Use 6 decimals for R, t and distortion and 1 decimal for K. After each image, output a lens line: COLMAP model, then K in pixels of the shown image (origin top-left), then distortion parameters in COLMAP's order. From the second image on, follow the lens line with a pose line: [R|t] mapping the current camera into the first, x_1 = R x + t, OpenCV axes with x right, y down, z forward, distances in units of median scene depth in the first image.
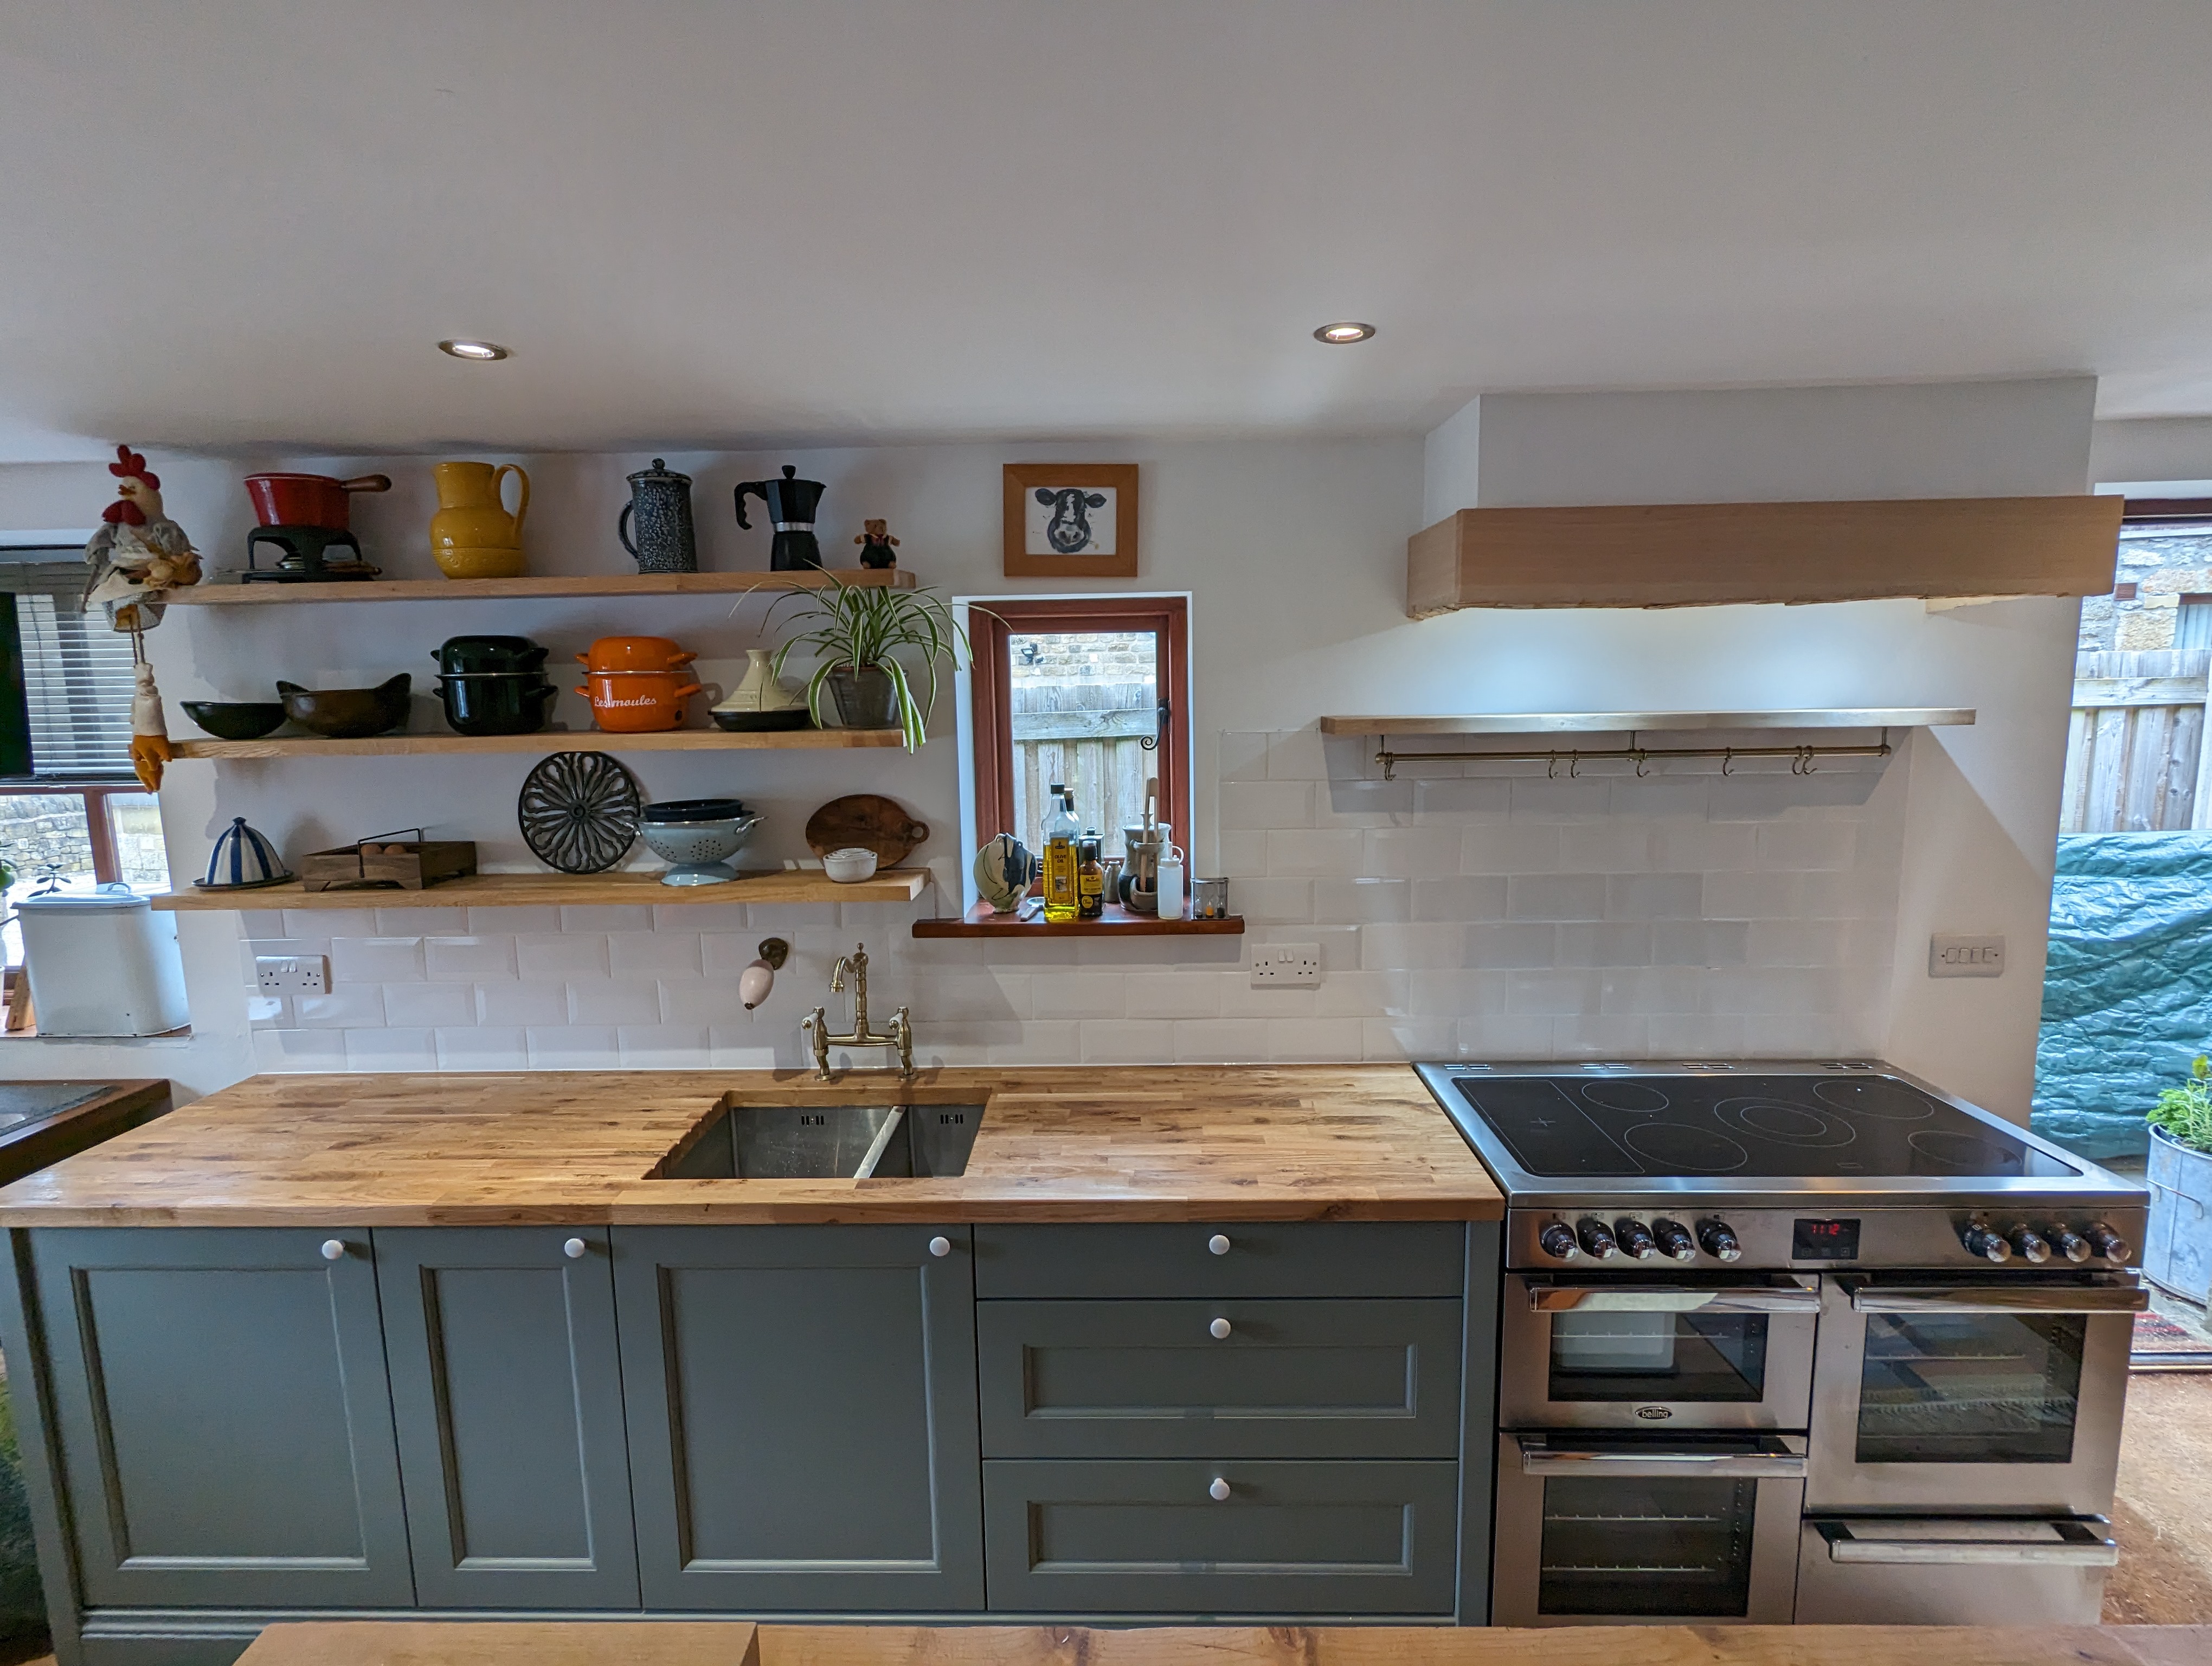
lens RADIAL K [[1054.3, 0, 1100.7], [0, 1054.3, 823.8], [0, 0, 1]] dist [-0.001463, -0.000465]
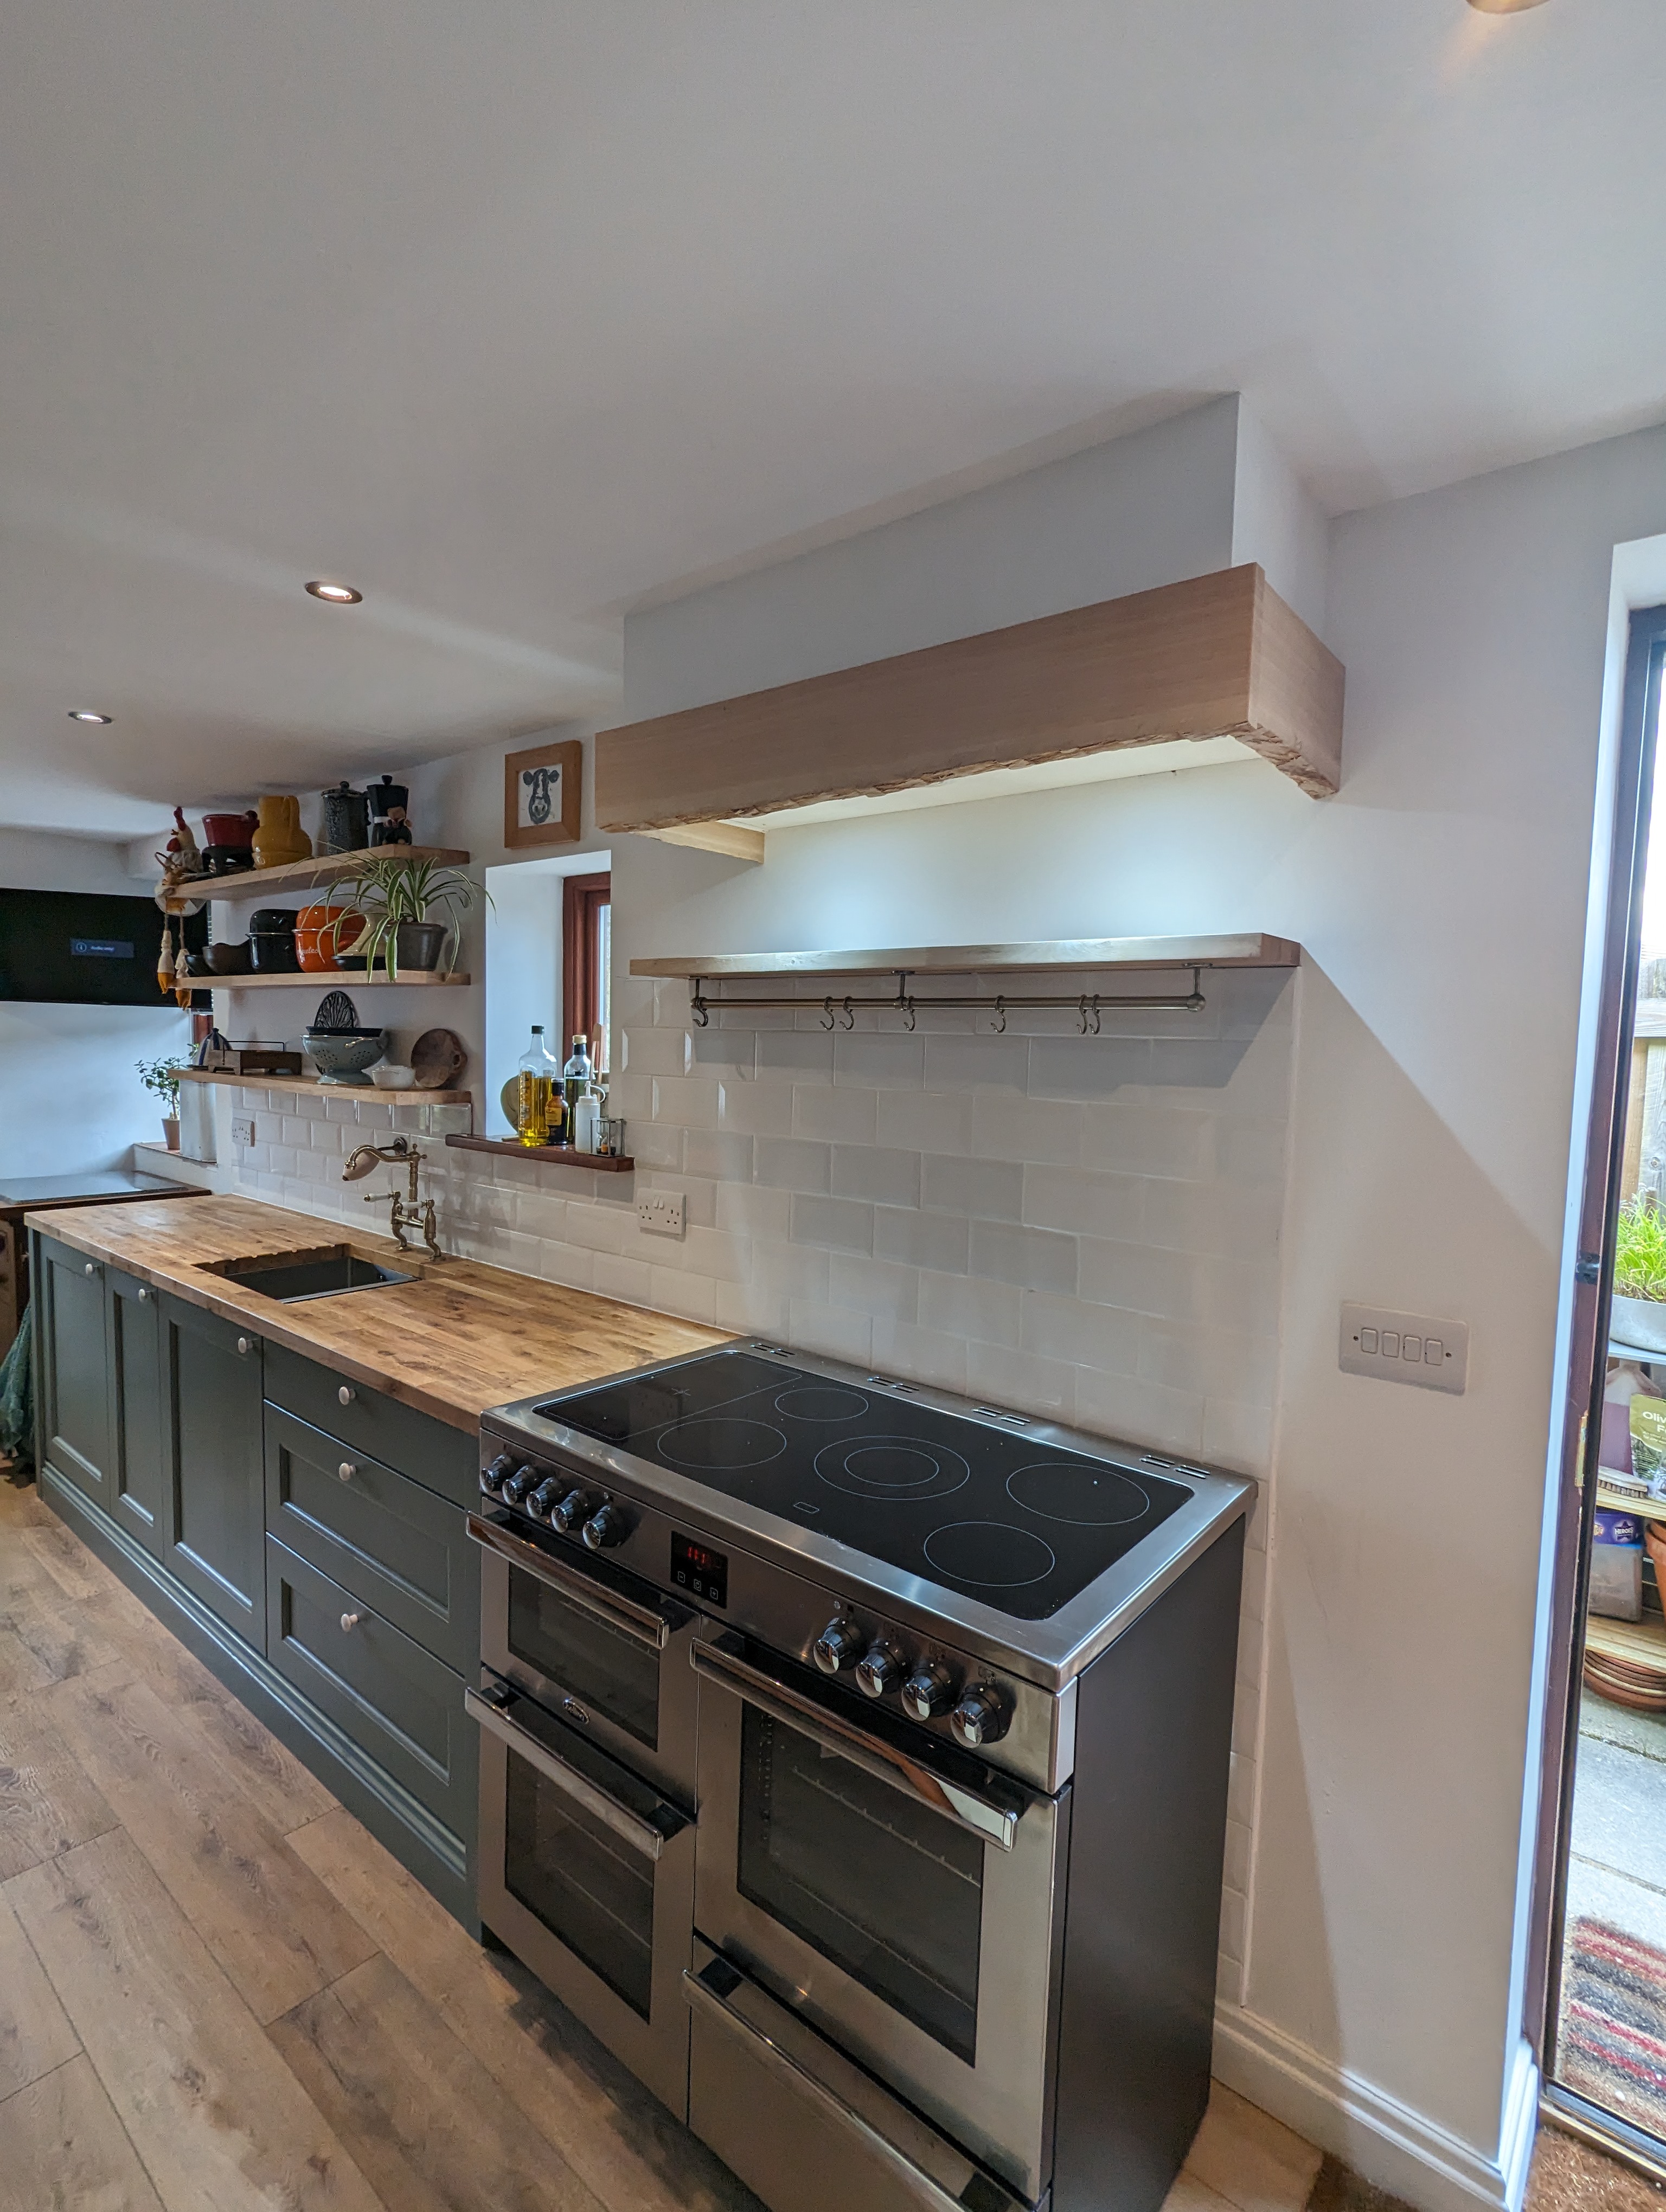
lens RADIAL K [[1054.3, 0, 841.0], [0, 1054.3, 1111.0], [0, 0, 1]] dist [-0.001463, -0.000465]
pose [[0.785759, 0.080978, -0.613209, 0.944258], [-0.118845, 0.992687, -0.021195, 0.040469], [0.607008, 0.089531, 0.789636, 0.308106]]
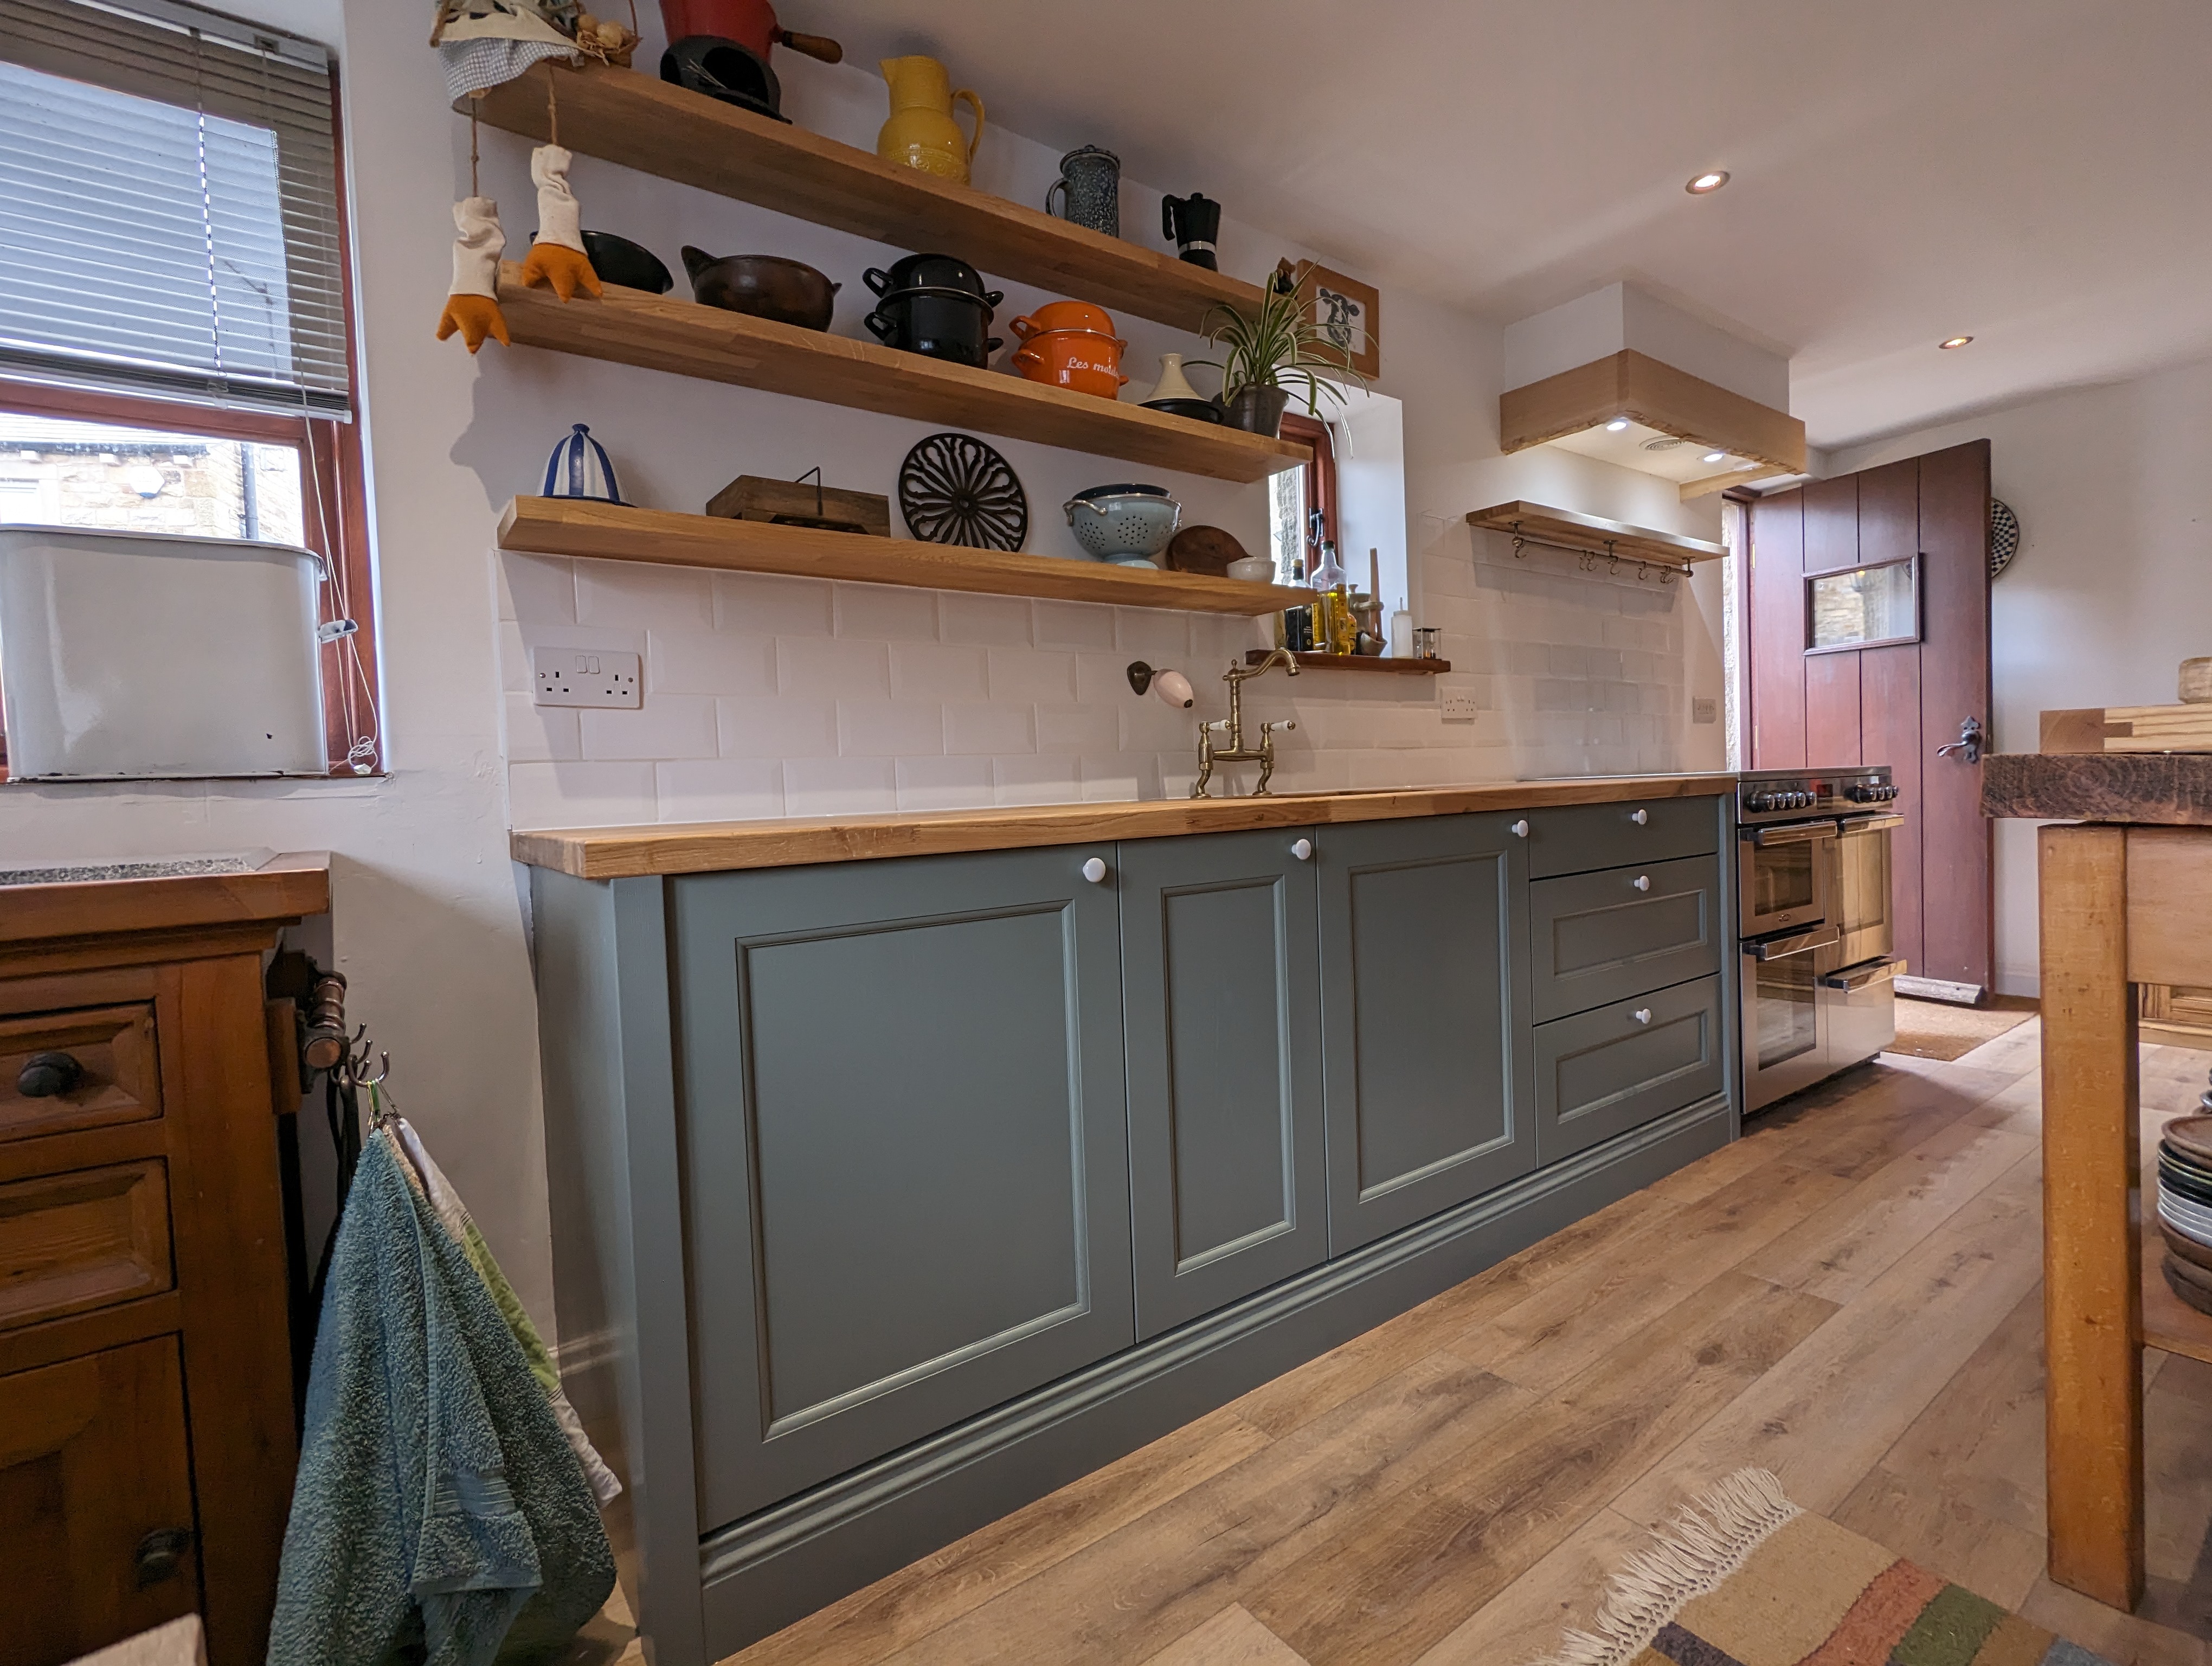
lens RADIAL K [[1054.3, 0, 1119.2], [0, 1054.3, 818.3], [0, 0, 1]] dist [-0.001463, -0.000465]
pose [[0.789643, -0.031531, 0.612755, -0.963364], [0.103160, 0.991285, -0.081931, 0.342994], [-0.604832, 0.127908, 0.786014, 0.267381]]
